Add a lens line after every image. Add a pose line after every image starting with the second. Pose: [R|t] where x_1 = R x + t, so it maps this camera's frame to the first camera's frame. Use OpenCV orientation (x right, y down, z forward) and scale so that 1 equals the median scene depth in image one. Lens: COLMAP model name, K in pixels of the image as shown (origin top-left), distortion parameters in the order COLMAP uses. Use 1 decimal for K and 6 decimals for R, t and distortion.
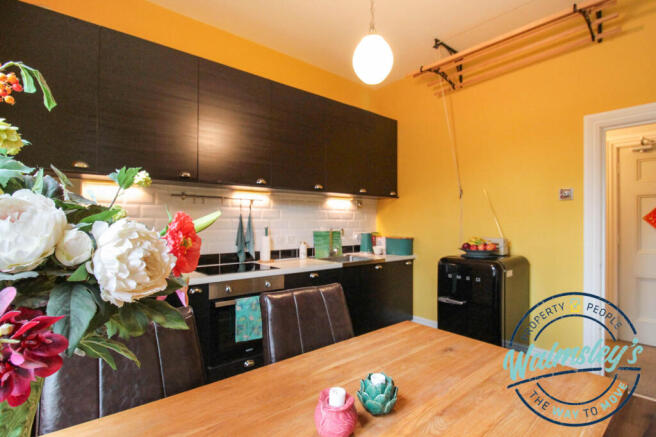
lens RADIAL K [[324.1, 0, 328.0], [0, 324.1, 218.5], [0, 0, 1]] dist [-0.027073, 0.000029]
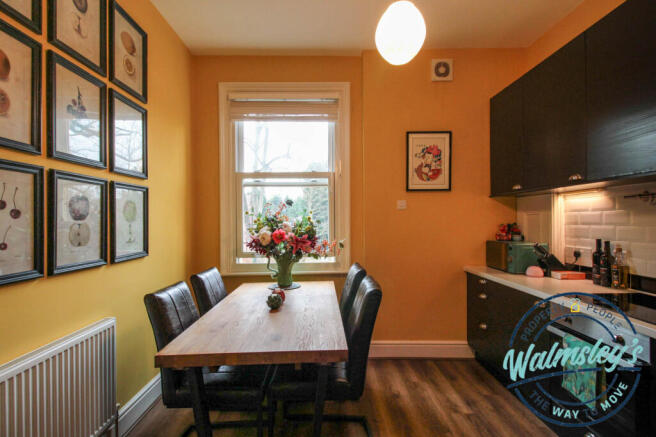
lens RADIAL K [[307.2, 0, 328.0], [0, 307.2, 218.5], [0, 0, 1]] dist [0.002110, -0.000424]
pose [[-0.626639, -0.014448, -0.779175, 0.500867], [0.002818, 0.999780, -0.020806, -0.004990], [0.779304, -0.015234, -0.626461, 0.794555]]
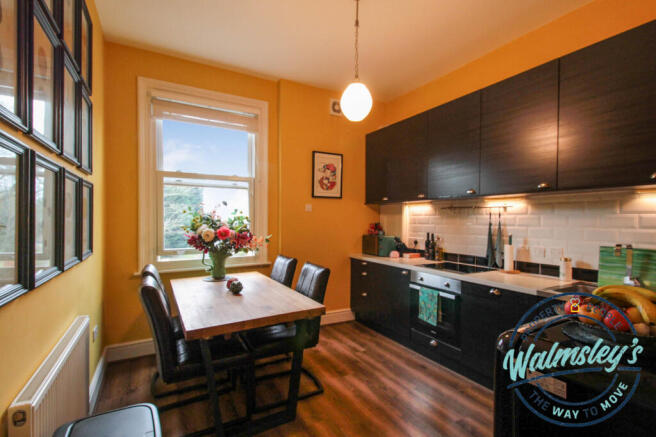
lens RADIAL K [[300.7, 0, 328.0], [0, 300.7, 218.5], [0, 0, 1]] dist [-0.001867, -0.000063]
pose [[-0.172877, -0.014202, -0.984841, 0.780019], [-0.002683, 0.999899, -0.013948, -0.008306], [0.984940, 0.000231, -0.172897, 0.652012]]
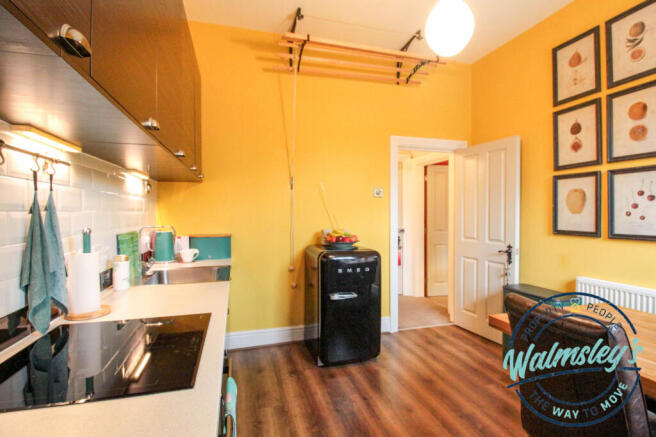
lens RADIAL K [[324.1, 0, 328.0], [0, 324.1, 218.5], [0, 0, 1]] dist [-0.027073, 0.000029]
pose [[0.406061, -0.017886, 0.913671, -0.454736], [-0.005612, 0.999741, 0.022065, -0.000516], [-0.913829, -0.014087, 0.405855, 0.563388]]
